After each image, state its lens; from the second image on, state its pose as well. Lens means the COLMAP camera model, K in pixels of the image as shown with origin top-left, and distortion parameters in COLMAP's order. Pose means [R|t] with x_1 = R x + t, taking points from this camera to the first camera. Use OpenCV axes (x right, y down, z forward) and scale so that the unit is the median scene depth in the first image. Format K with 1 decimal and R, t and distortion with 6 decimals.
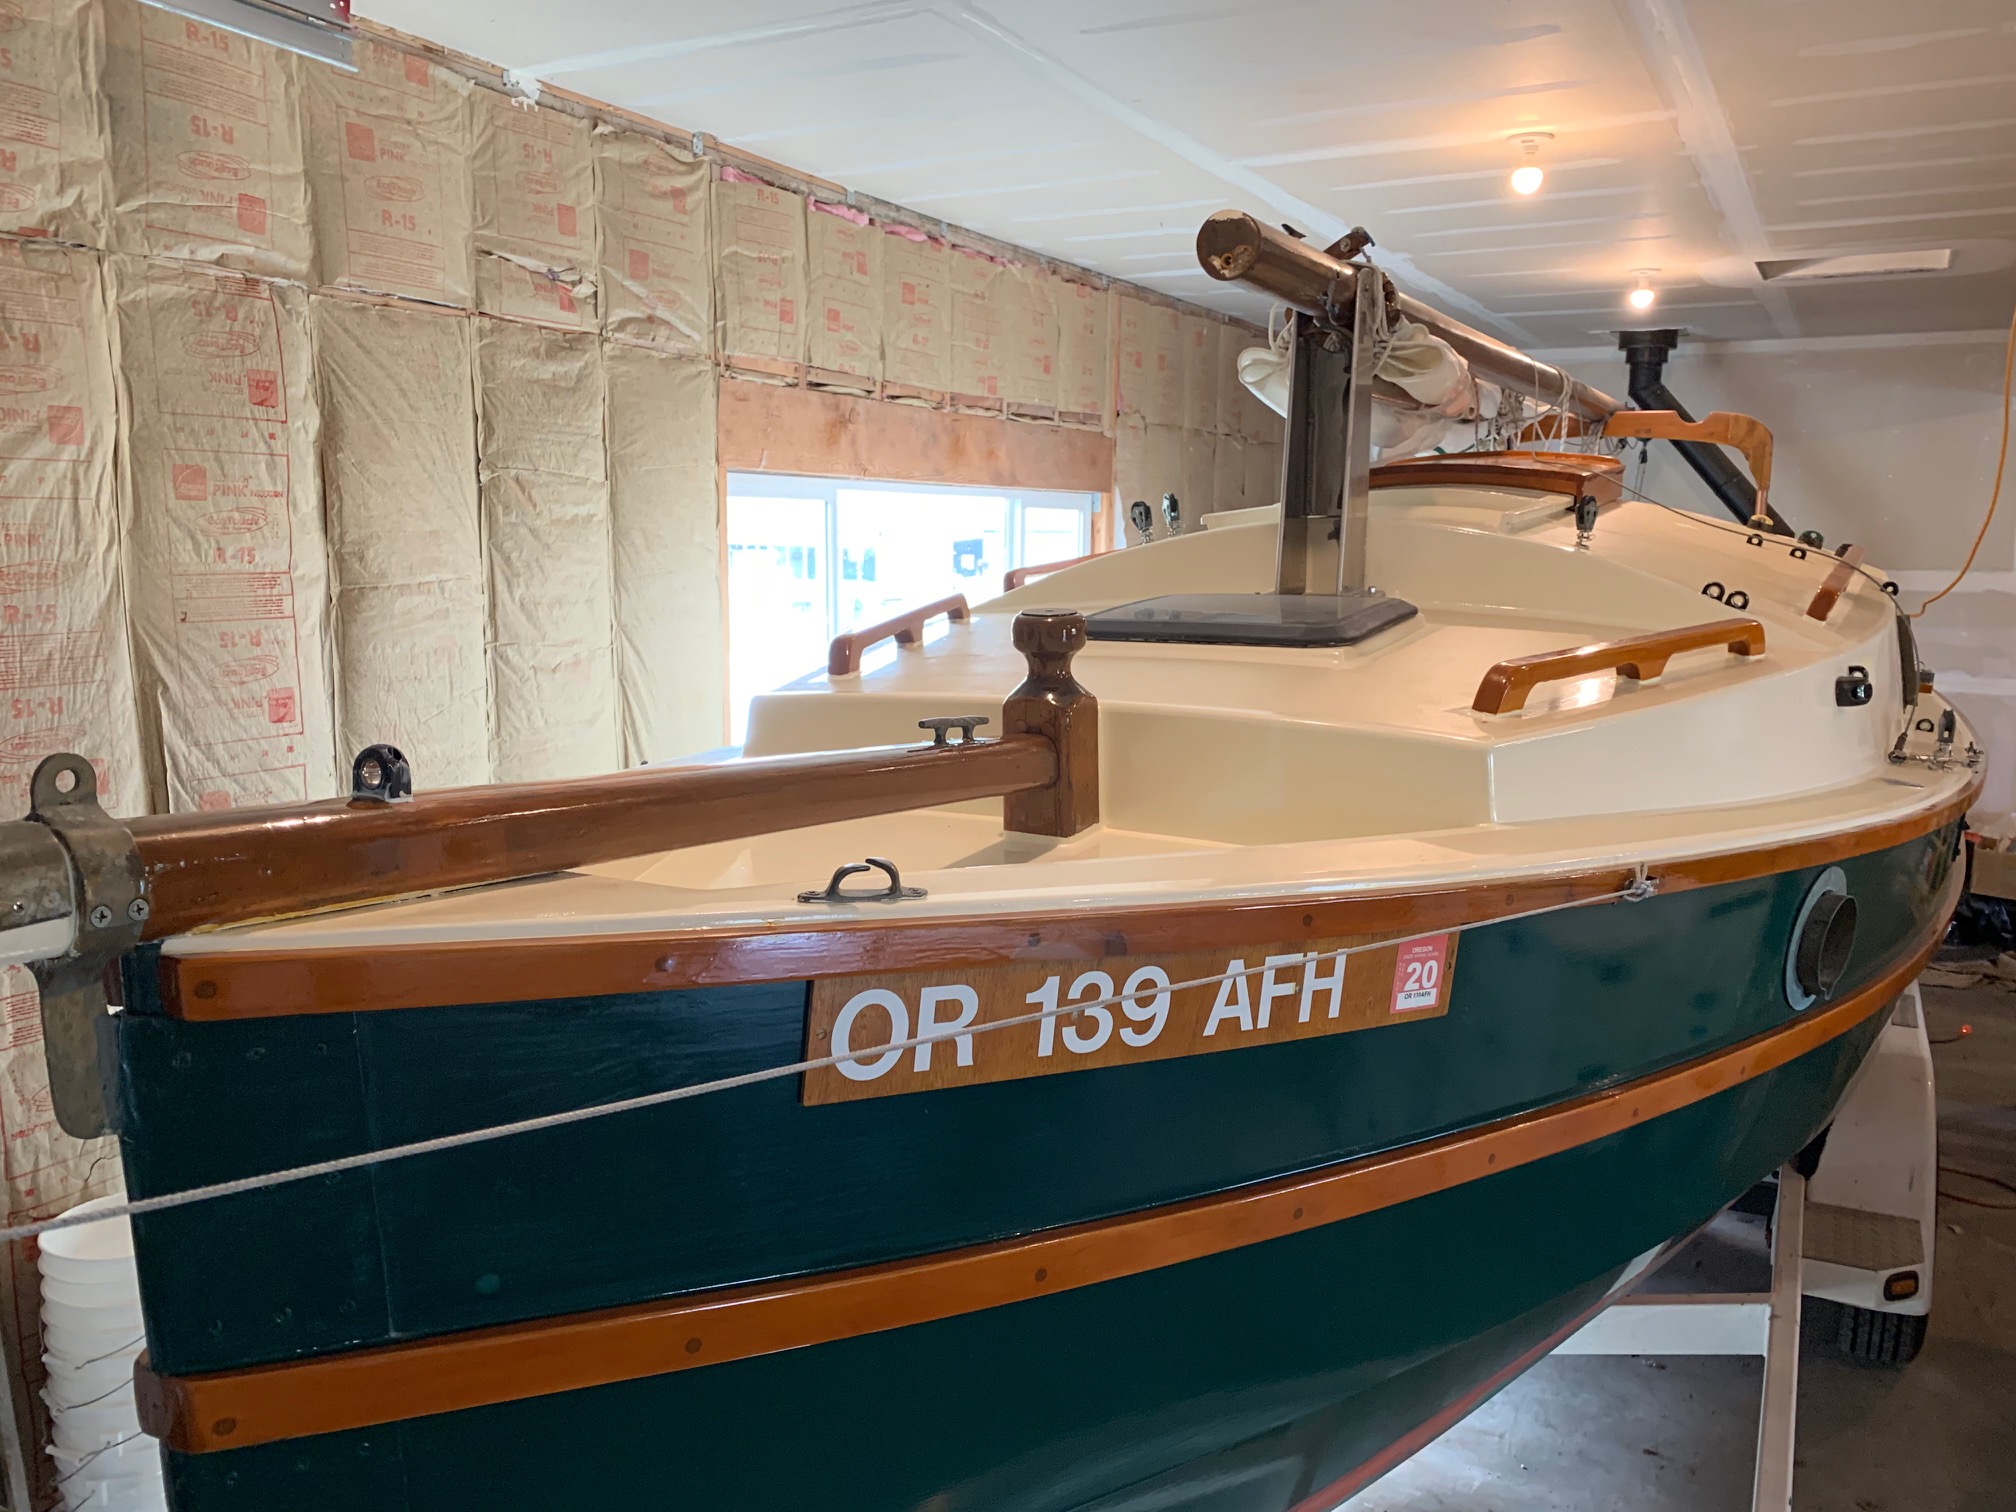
lens RADIAL K [[1566.5, 0, 1011.3], [0, 1566.5, 730.5], [0, 0, 1]] dist [-0.039186, 0.065301]
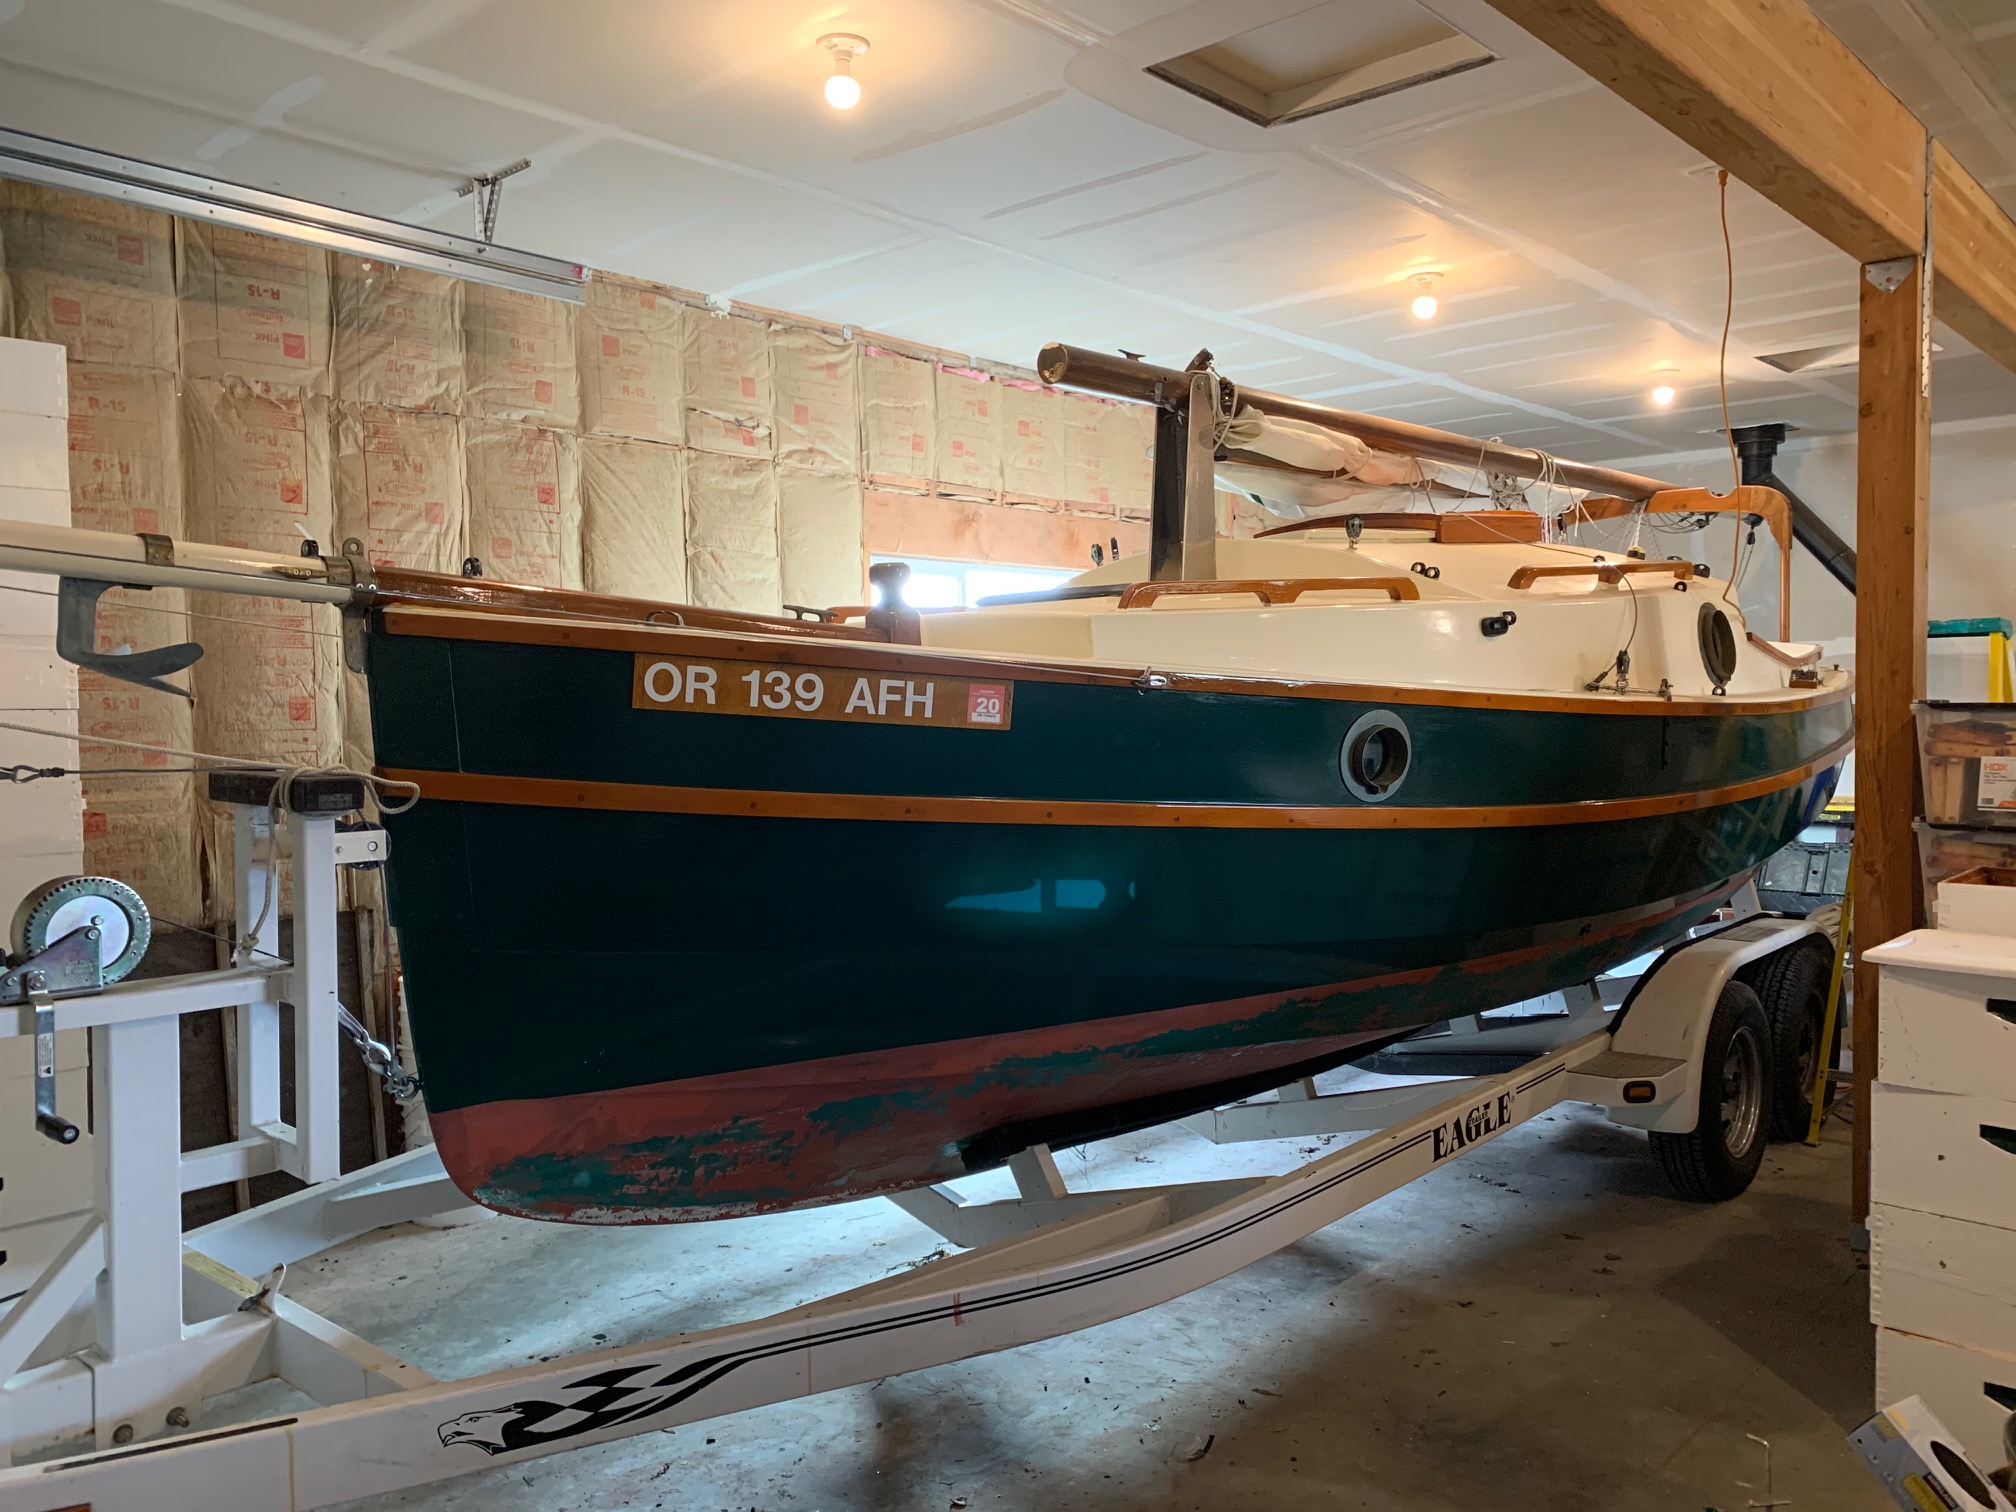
lens RADIAL K [[1557.2, 0, 1008.1], [0, 1557.2, 747.9], [0, 0, 1]] dist [0.008803, -0.000951]
pose [[0.969496, -0.016254, -0.244566, 0.290400], [-0.008139, 0.995114, -0.098401, 0.152823], [0.244970, 0.097390, 0.964627, -0.333430]]
